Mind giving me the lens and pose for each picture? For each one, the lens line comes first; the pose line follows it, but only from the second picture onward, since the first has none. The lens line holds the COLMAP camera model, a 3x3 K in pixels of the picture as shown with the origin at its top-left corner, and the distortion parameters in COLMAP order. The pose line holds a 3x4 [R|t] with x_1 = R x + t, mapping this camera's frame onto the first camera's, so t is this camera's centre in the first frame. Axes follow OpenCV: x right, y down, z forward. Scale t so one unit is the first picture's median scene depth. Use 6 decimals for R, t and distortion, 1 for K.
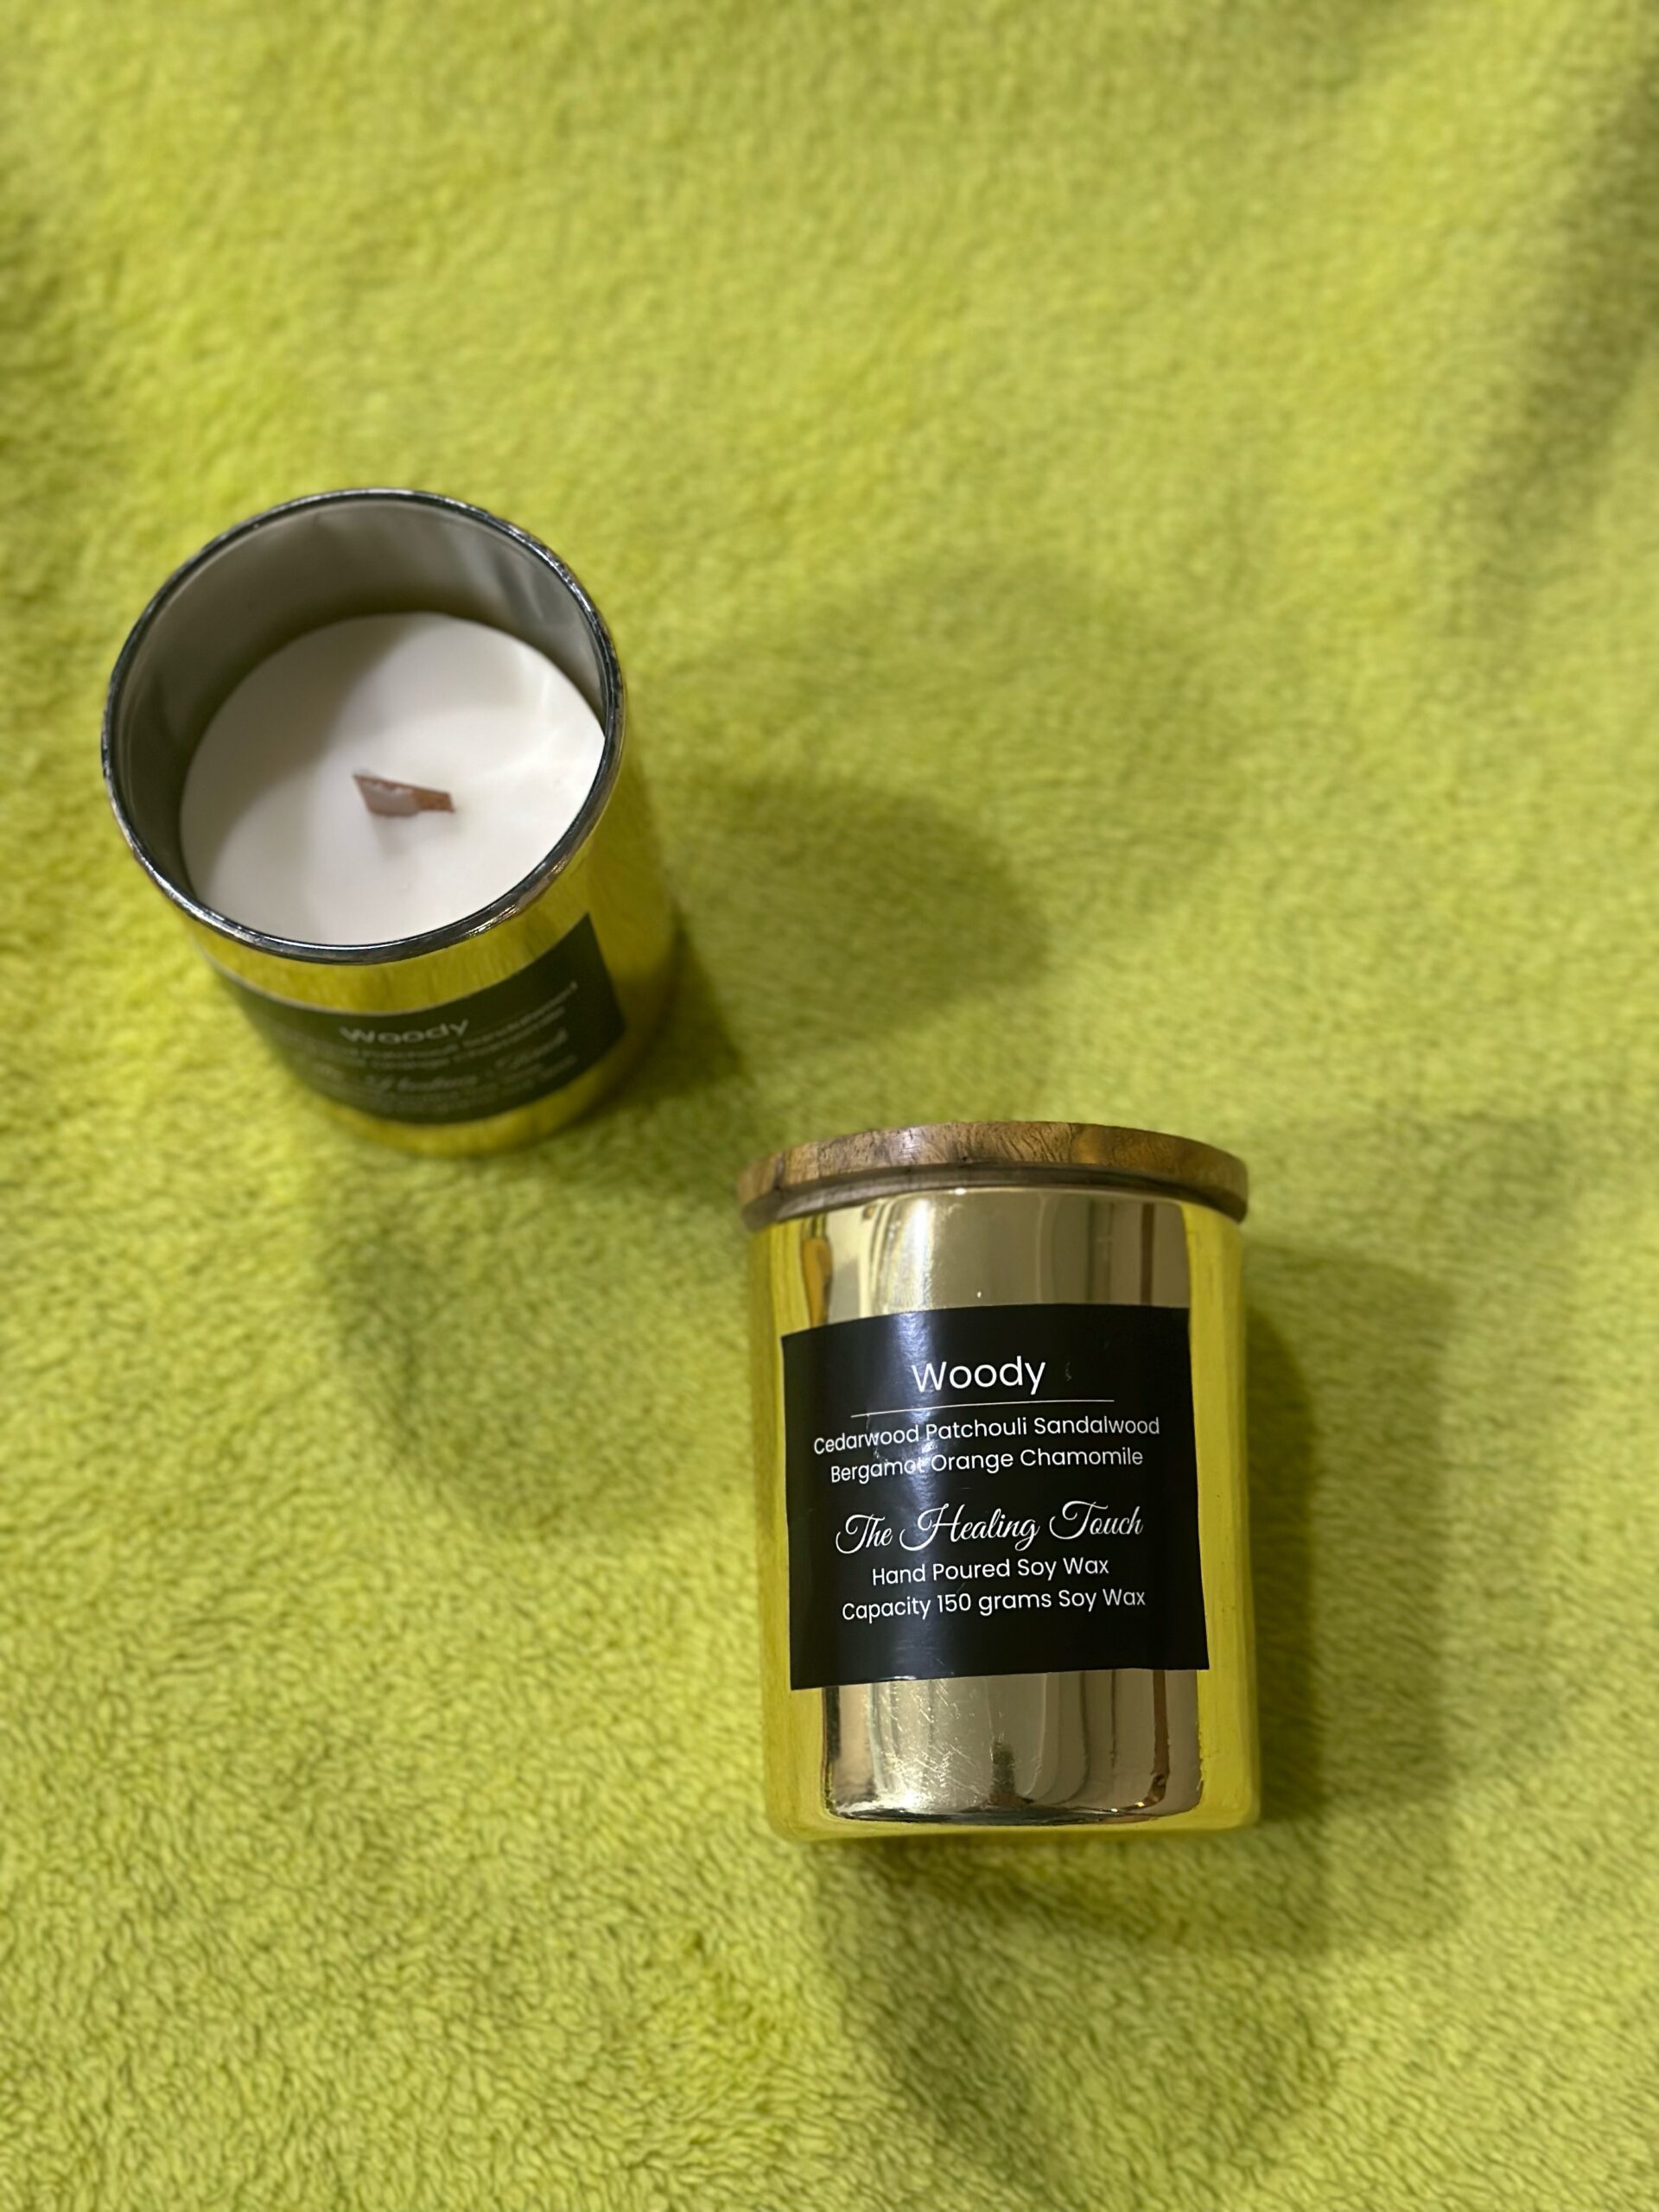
lens RADIAL K [[3132.5, 0, 831.4], [0, 3132.5, 1131.7], [0, 0, 1]] dist [0.133487, -0.156652]
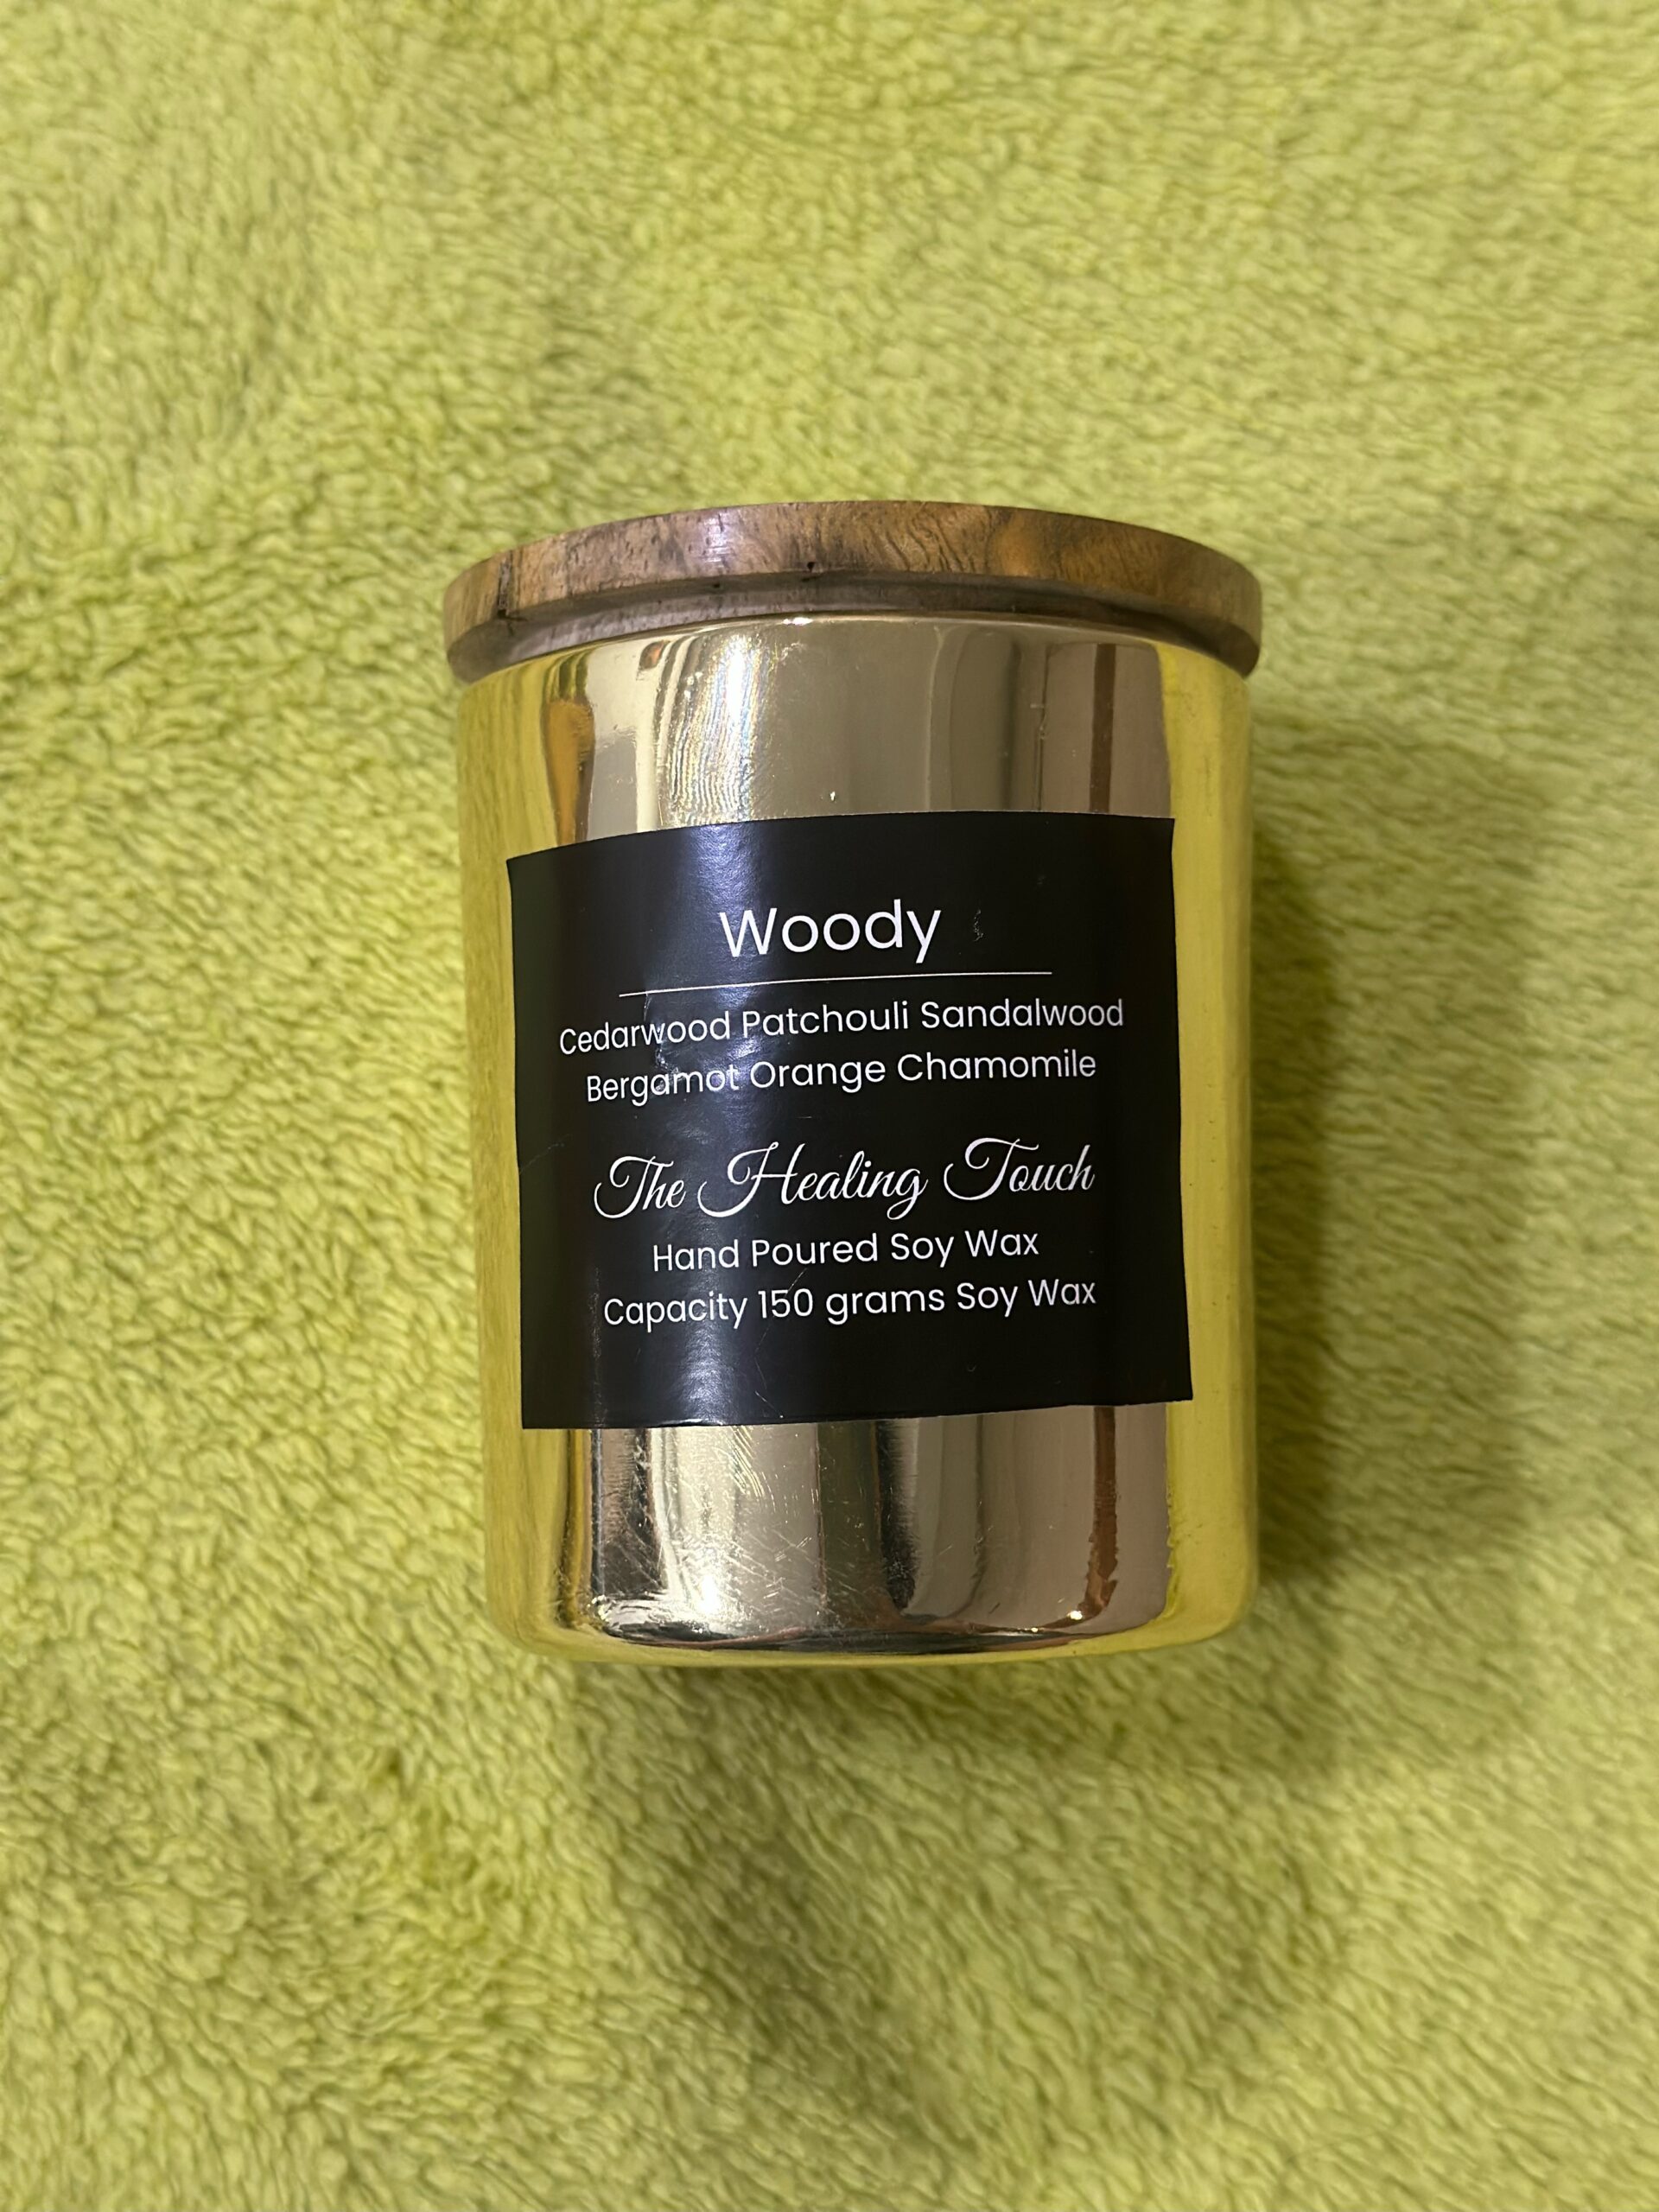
lens RADIAL K [[3132.5, 0, 831.4], [0, 3132.5, 1131.7], [0, 0, 1]] dist [0.133487, -0.156652]
pose [[0.998511, 0.001720, 0.054529, 0.013278], [-0.010874, 0.985721, 0.168032, 0.013381], [-0.053461, -0.168375, 0.984272, 0.368764]]
